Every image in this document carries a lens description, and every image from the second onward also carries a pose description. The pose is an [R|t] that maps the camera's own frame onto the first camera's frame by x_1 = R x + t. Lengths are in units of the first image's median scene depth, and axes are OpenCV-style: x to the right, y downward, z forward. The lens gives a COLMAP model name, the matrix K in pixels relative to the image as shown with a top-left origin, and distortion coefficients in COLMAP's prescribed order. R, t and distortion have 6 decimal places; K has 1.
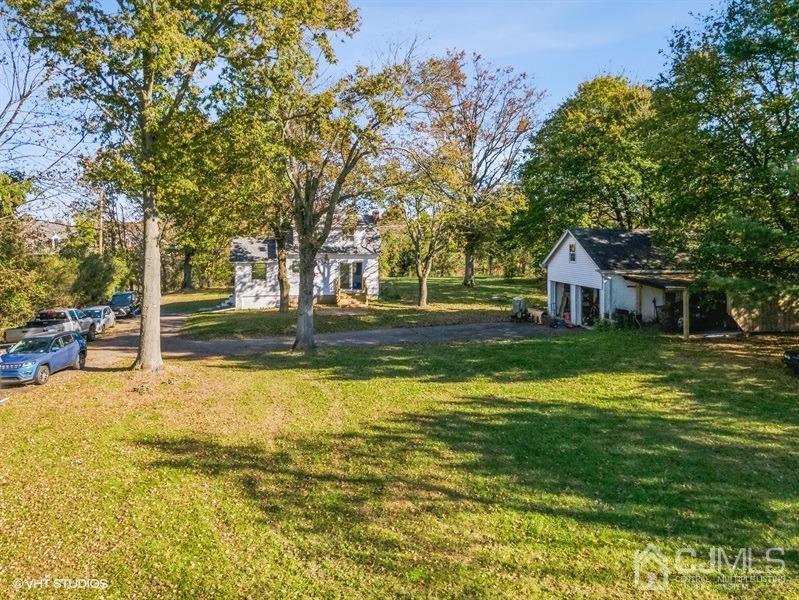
lens RADIAL K [[560.8, 0, 399.5], [0, 560.8, 300.0], [0, 0, 1]] dist [0.338056, 0.000004]
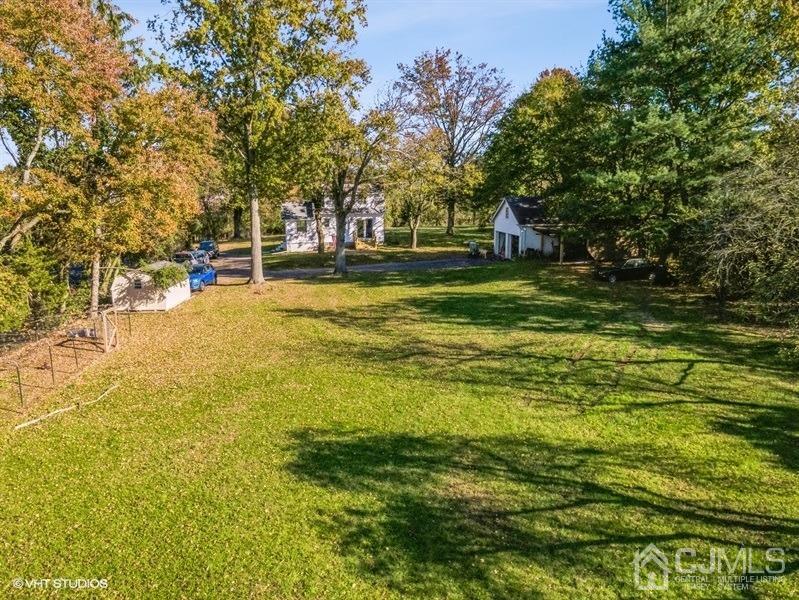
lens RADIAL K [[565.5, 0, 399.5], [0, 565.5, 300.0], [0, 0, 1]] dist [0.004671, 0.000191]
pose [[0.999865, -0.011330, -0.011899, 0.019509], [0.012388, 0.995589, 0.092998, 0.006239], [0.010793, -0.093132, 0.995595, -0.483659]]
